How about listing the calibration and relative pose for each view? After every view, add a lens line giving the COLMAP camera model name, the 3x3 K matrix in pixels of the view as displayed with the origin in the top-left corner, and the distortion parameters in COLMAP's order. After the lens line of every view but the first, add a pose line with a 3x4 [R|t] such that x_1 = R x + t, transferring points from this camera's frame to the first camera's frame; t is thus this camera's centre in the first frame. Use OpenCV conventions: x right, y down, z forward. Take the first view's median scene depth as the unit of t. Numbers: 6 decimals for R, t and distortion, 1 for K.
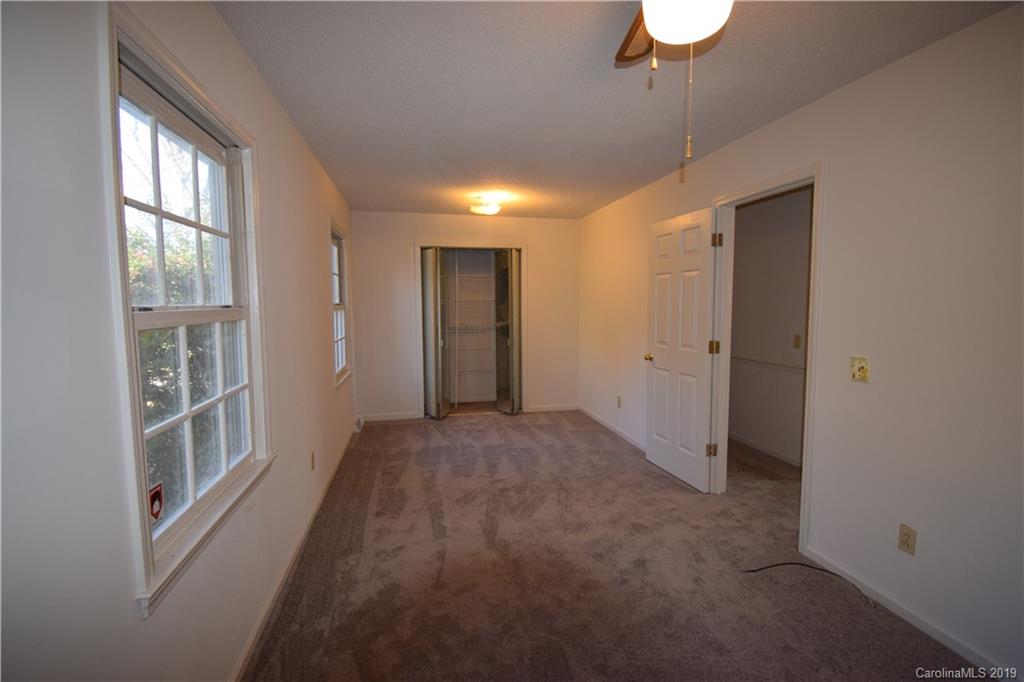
lens RADIAL K [[454.3, 0, 514.5], [0, 454.3, 339.6], [0, 0, 1]] dist [0.023179, -0.027266]
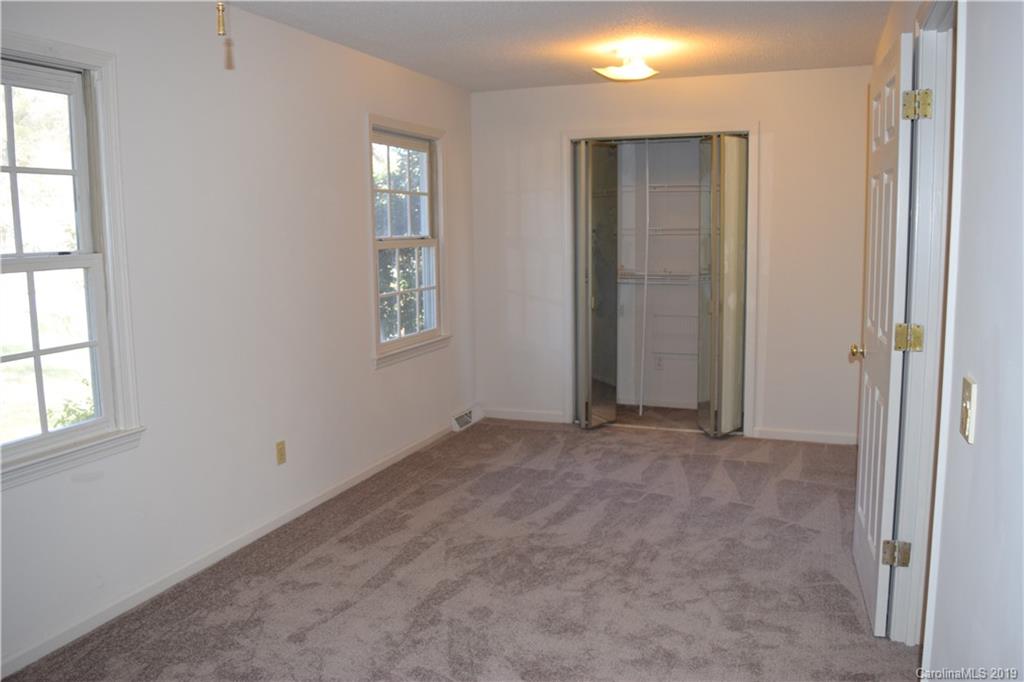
lens RADIAL K [[804.3, 0, 514.9], [0, 804.3, 339.7], [0, 0, 1]] dist [-0.091533, 0.019783]
pose [[0.832434, 0.066817, -0.550081, 0.420806], [-0.033200, 0.996934, 0.070855, -0.017942], [0.553129, -0.040719, 0.832100, 0.090471]]
